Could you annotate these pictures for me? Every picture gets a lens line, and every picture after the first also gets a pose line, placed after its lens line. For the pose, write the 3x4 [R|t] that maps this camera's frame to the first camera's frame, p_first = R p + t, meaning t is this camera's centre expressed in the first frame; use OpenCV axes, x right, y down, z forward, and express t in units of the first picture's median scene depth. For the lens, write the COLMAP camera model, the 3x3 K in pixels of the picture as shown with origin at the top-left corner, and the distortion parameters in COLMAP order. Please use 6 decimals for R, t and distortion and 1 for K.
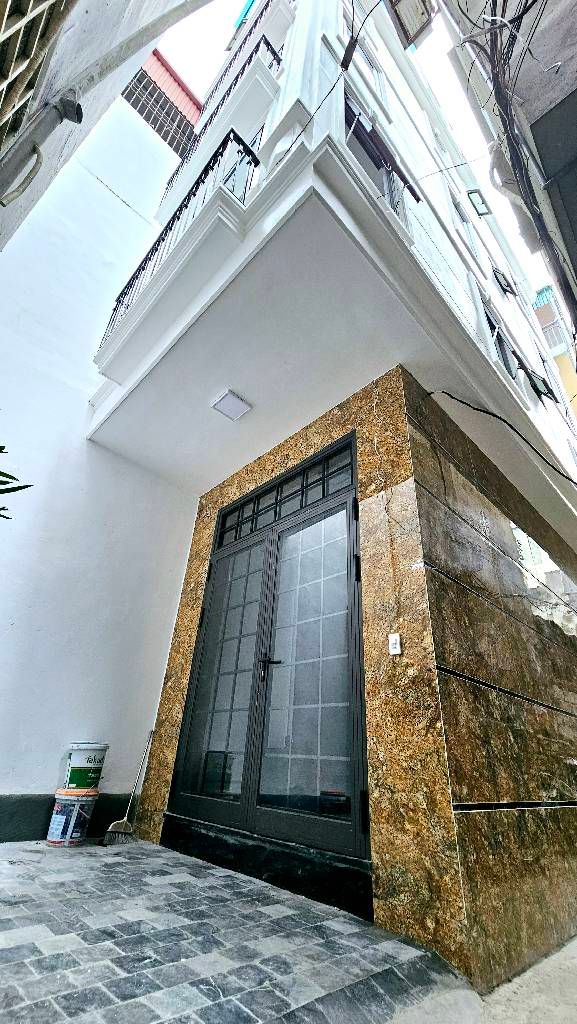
lens RADIAL K [[420.8, 0, 288.5], [0, 420.8, 512.0], [0, 0, 1]] dist [-0.001840, 0.000611]
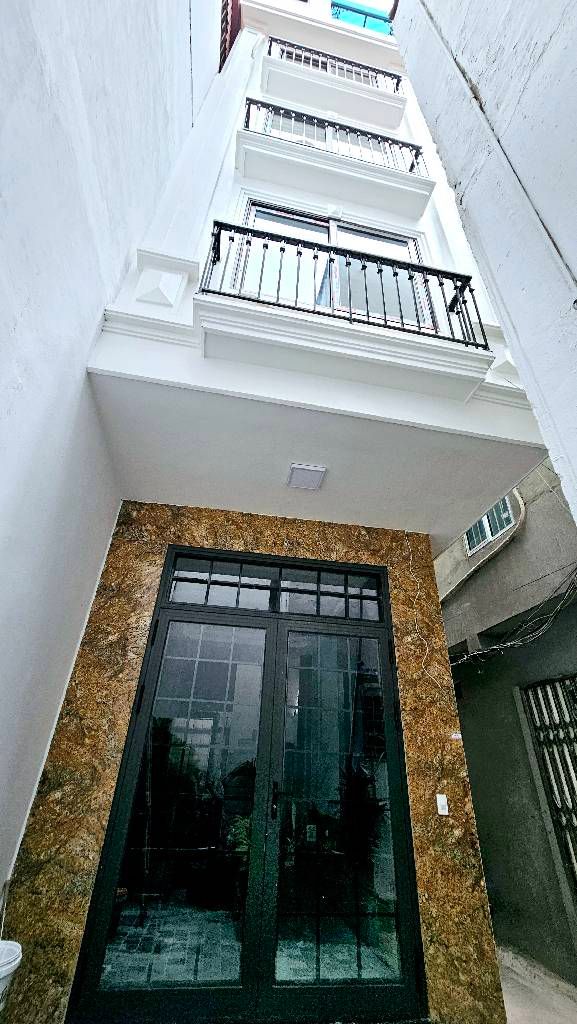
lens RADIAL K [[420.8, 0, 288.5], [0, 420.8, 512.0], [0, 0, 1]] dist [-0.001840, 0.000611]
pose [[0.558515, 0.409332, 0.721462, -1.286696], [-0.431704, 0.886127, -0.168557, -0.040530], [-0.708303, -0.217316, 0.671626, 0.721146]]
